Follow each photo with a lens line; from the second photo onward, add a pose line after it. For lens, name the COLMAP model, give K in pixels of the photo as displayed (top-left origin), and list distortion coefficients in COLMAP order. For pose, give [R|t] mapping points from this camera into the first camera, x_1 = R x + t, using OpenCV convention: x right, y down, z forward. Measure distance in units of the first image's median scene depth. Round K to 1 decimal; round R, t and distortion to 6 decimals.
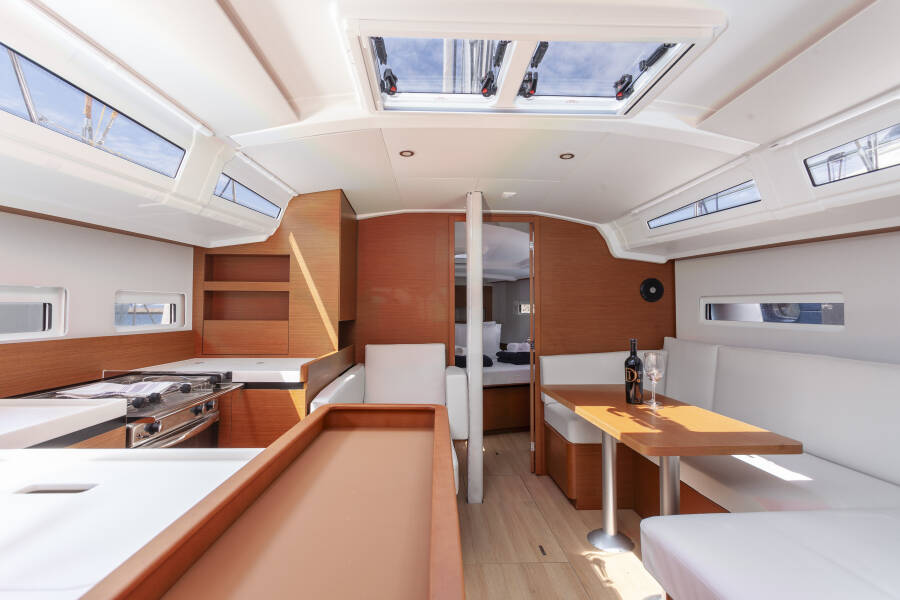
lens RADIAL K [[432.9, 0, 448.9], [0, 432.9, 294.2], [0, 0, 1]] dist [-0.000103, 0.000238]
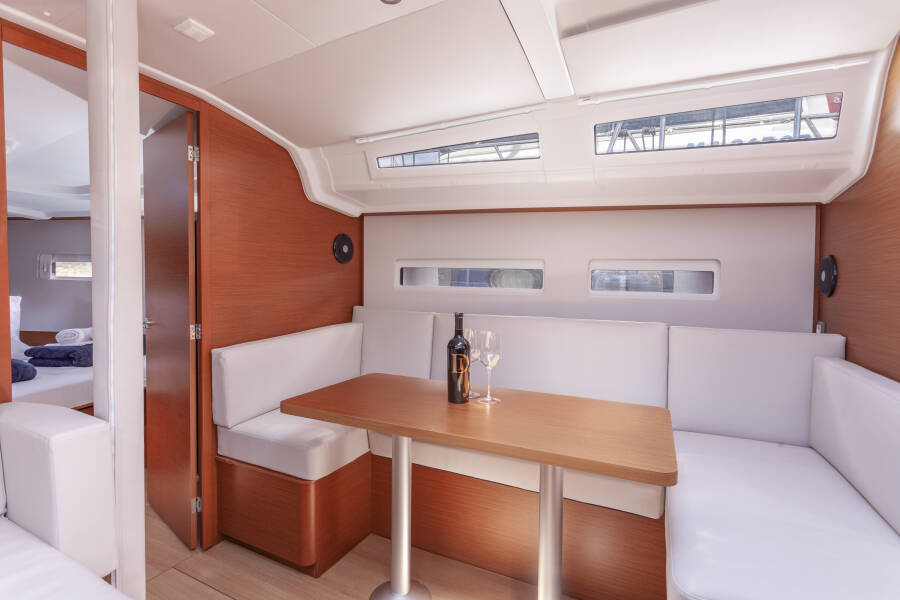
lens RADIAL K [[432.9, 0, 448.9], [0, 432.9, 294.2], [0, 0, 1]] dist [-0.000103, 0.000238]
pose [[0.504516, -0.026873, 0.862984, -0.132811], [-0.042781, 0.997510, 0.056073, 0.022509], [-0.862342, -0.065209, 0.502110, 0.452126]]
